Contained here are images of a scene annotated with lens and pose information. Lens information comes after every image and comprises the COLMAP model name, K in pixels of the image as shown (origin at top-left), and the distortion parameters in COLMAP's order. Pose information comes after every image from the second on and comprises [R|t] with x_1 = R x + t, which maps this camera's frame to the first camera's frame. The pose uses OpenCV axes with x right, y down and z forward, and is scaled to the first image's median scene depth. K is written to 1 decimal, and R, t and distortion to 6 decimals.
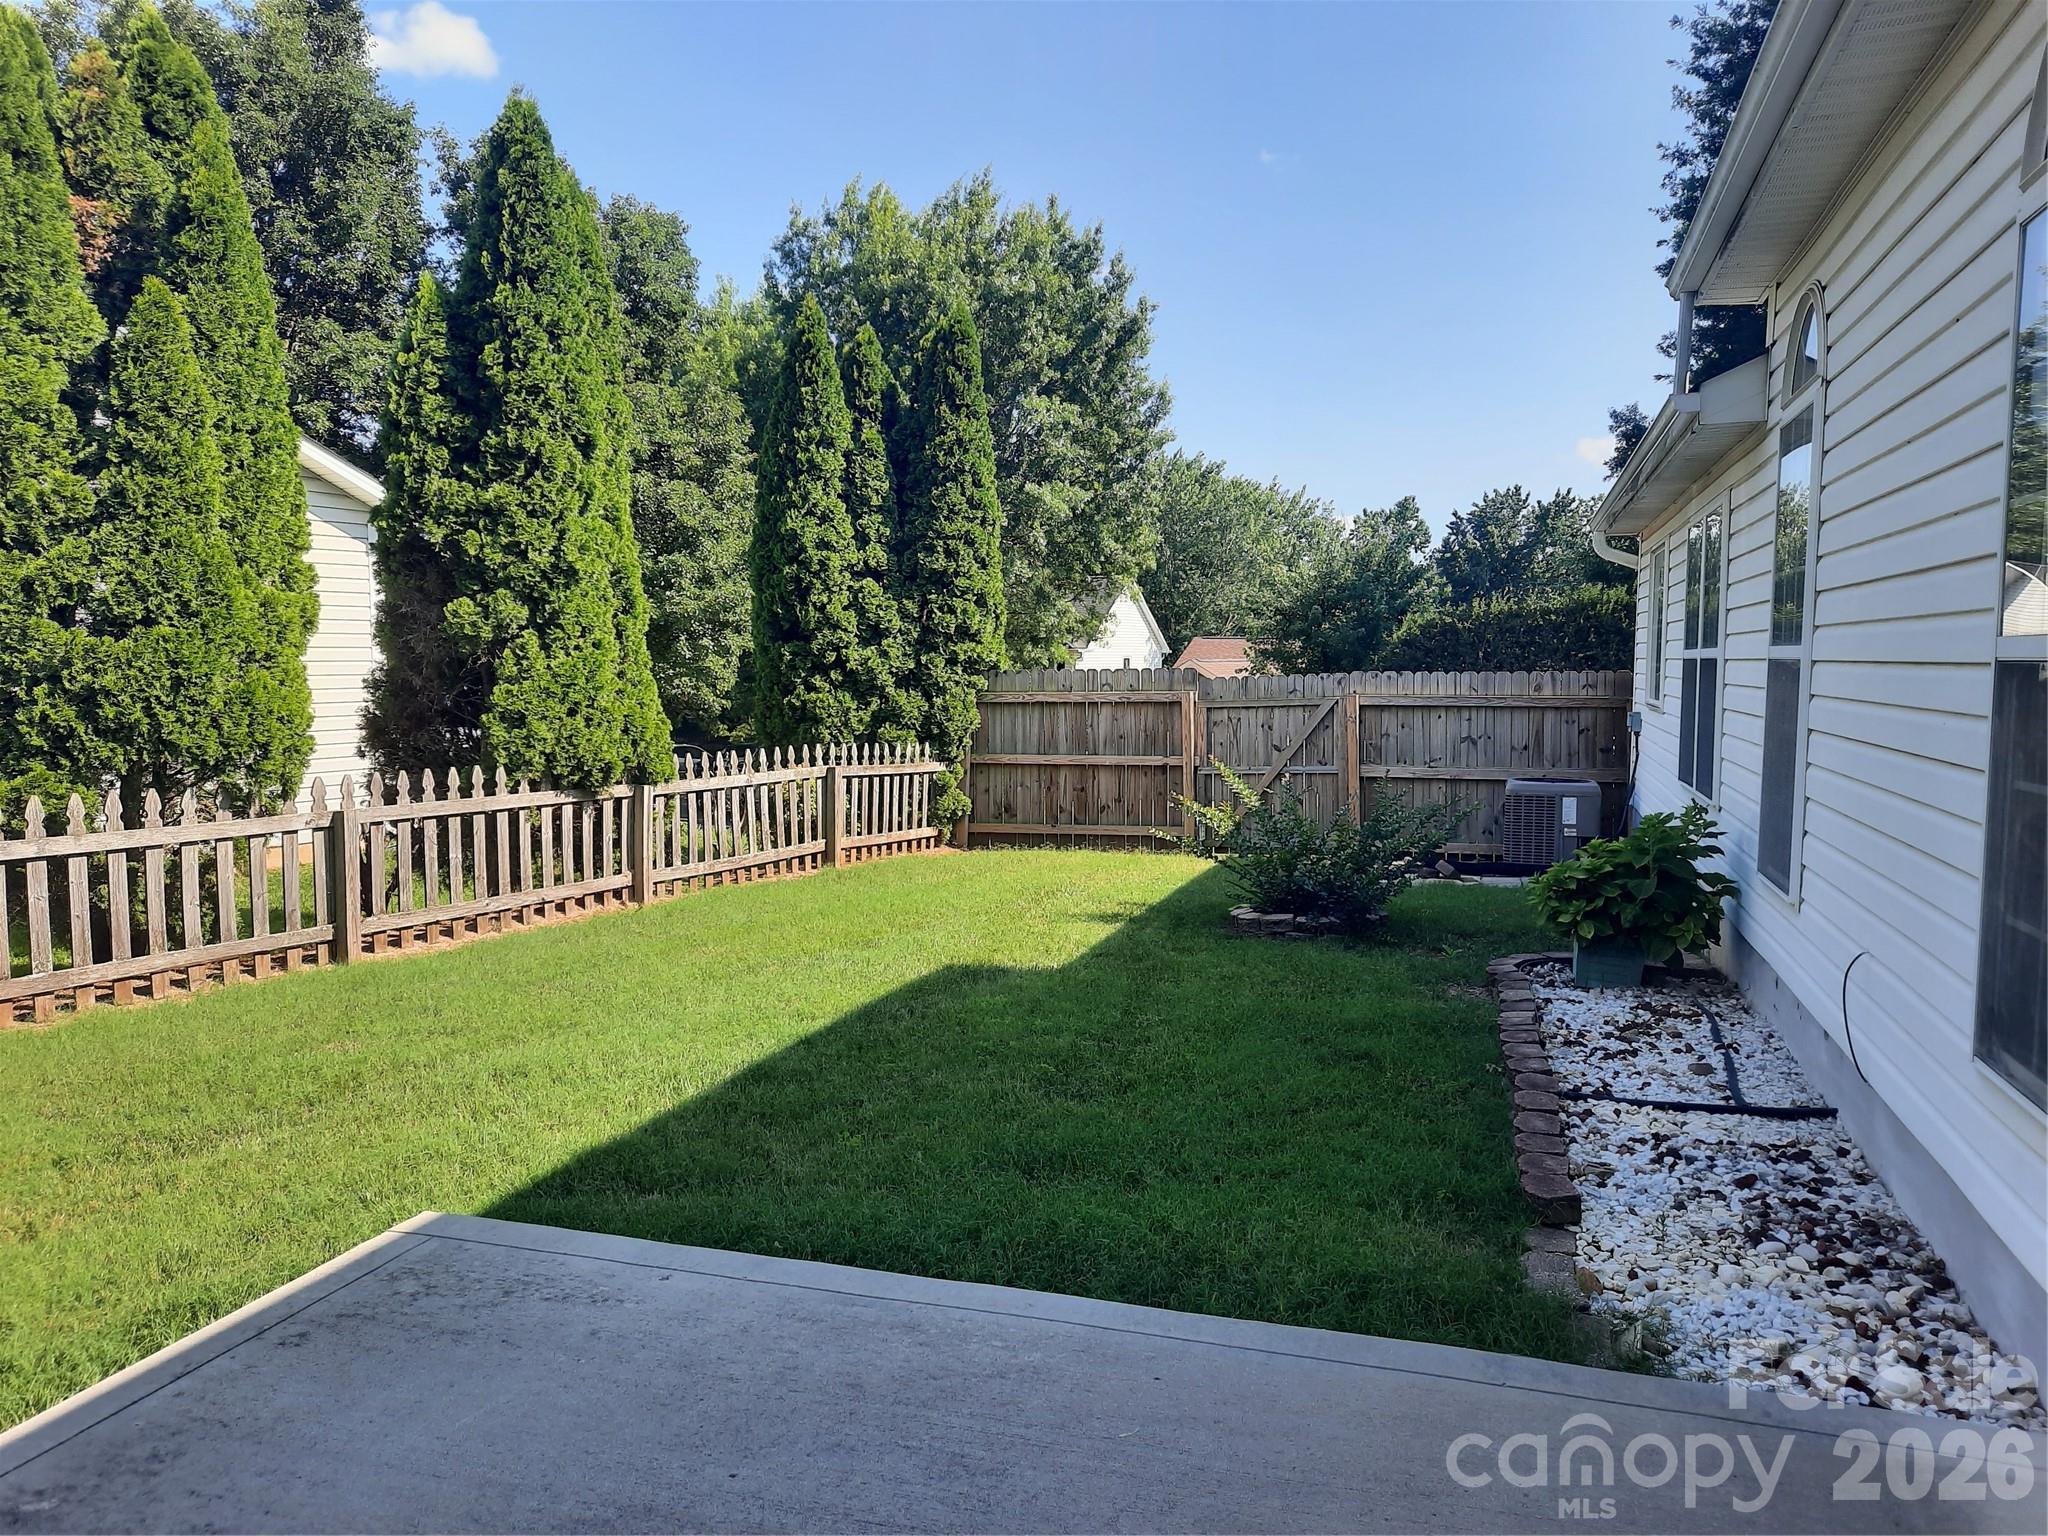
lens RADIAL K [[1487.8, 0, 1018.2], [0, 1487.8, 782.0], [0, 0, 1]] dist [0.065404, -0.031662]
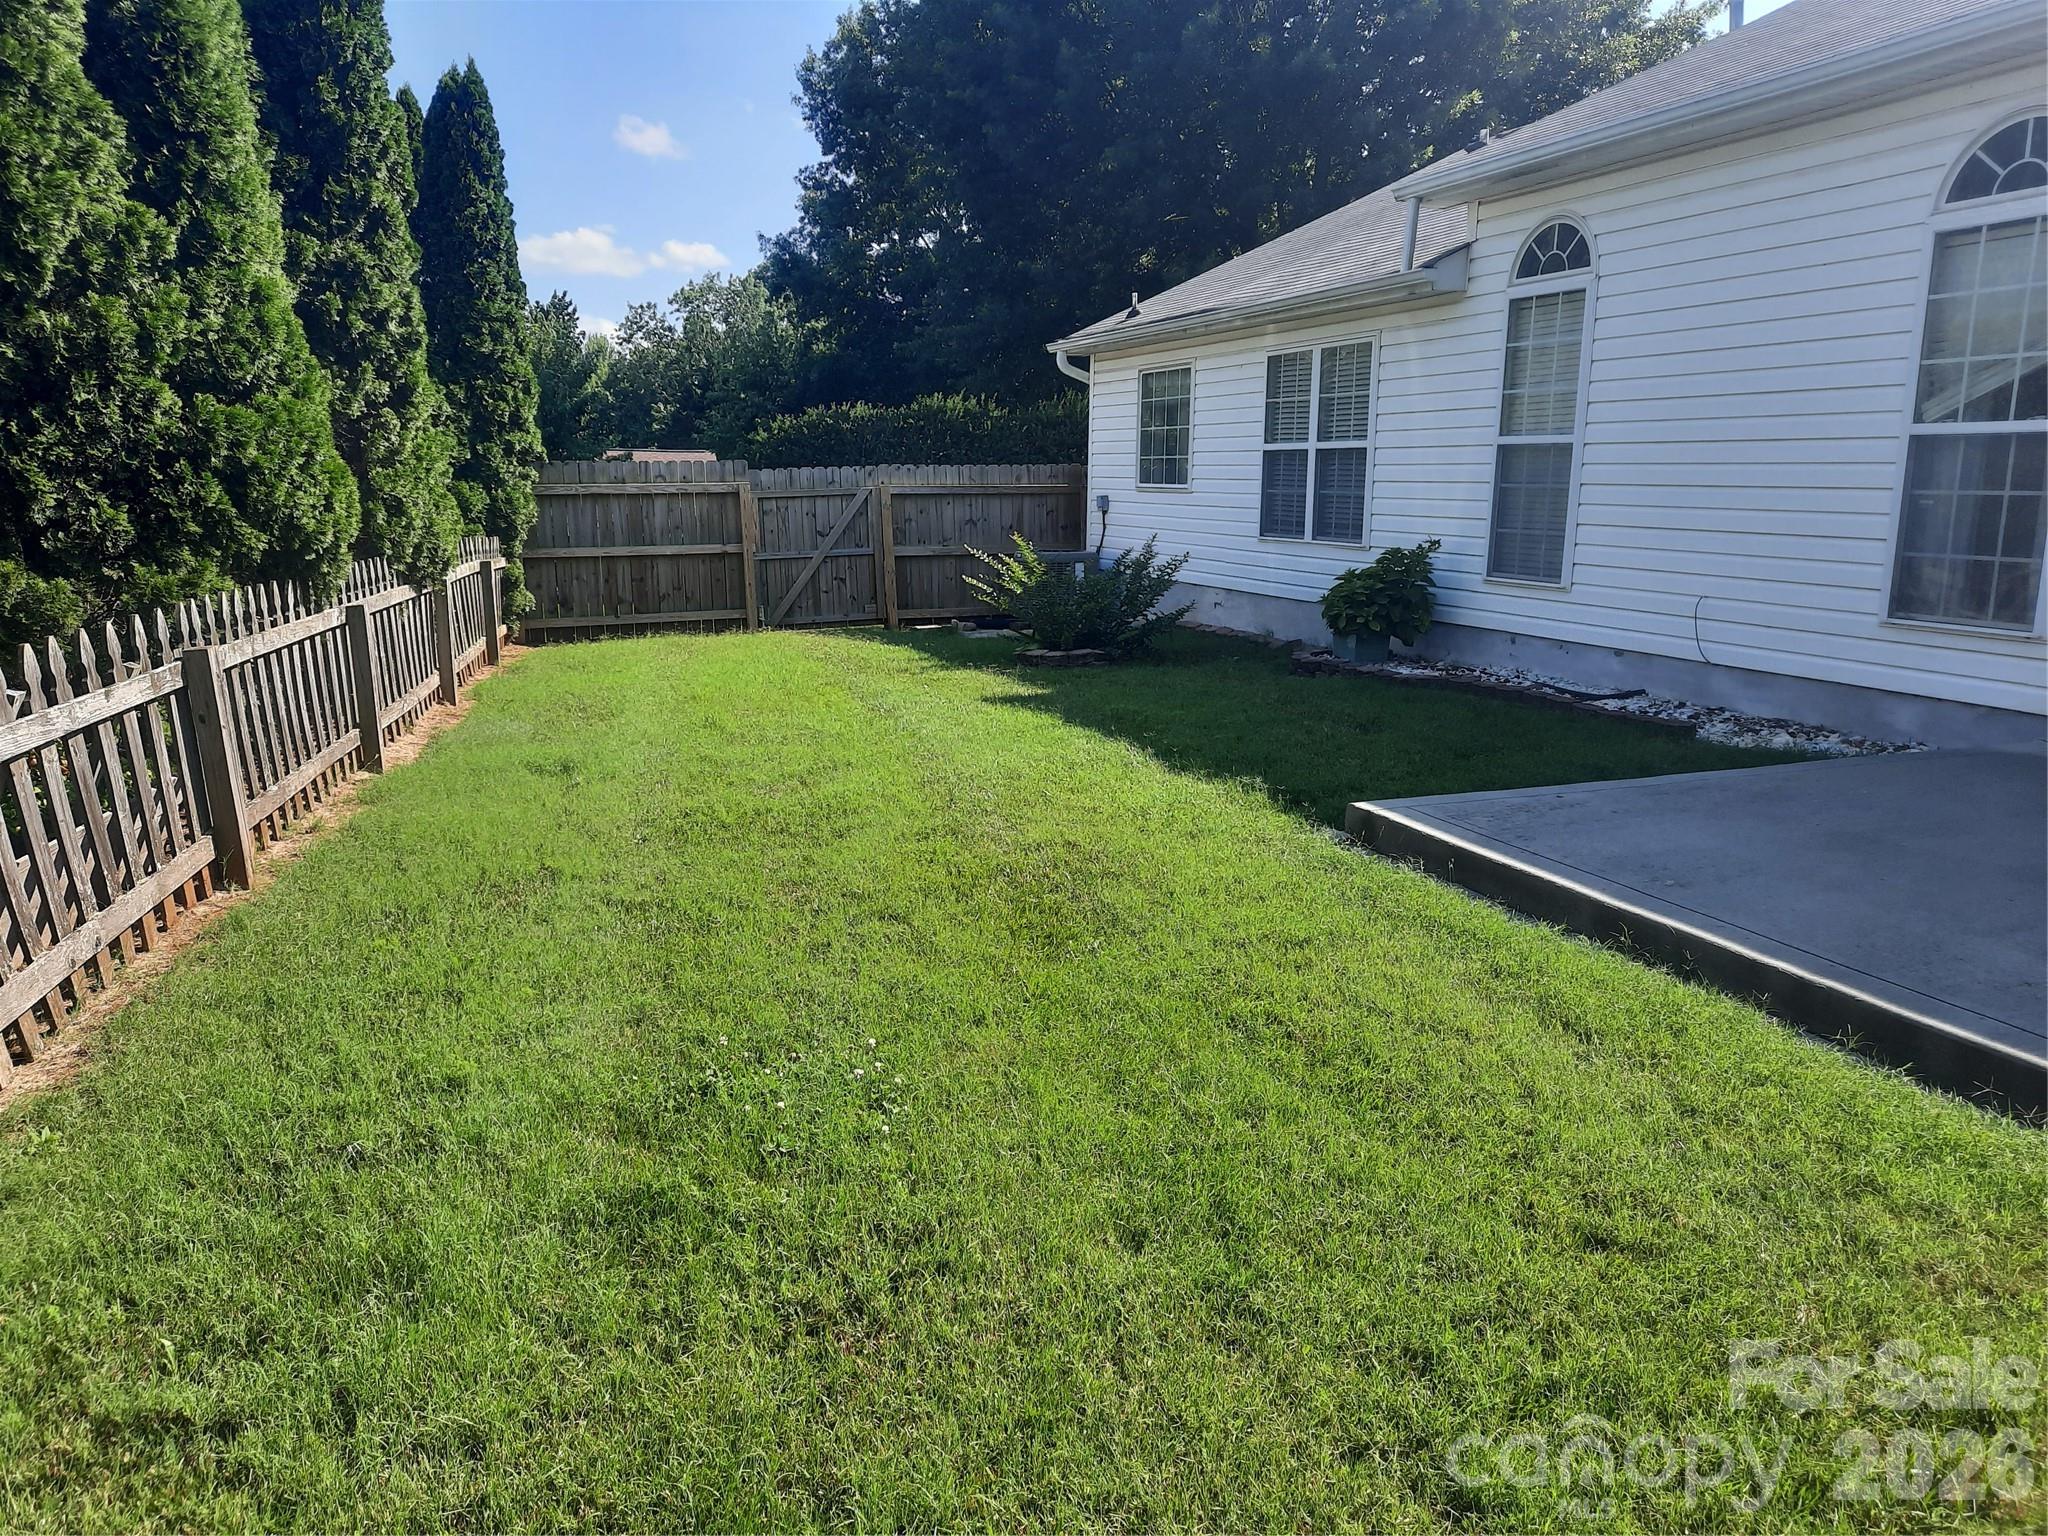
lens RADIAL K [[1487.8, 0, 1030.7], [0, 1487.8, 766.7], [0, 0, 1]] dist [0.065404, -0.031662]
pose [[0.779310, -0.123702, 0.614308, -0.407849], [0.051465, 0.989645, 0.133994, 0.008514], [-0.624522, -0.072808, 0.777606, 0.010353]]
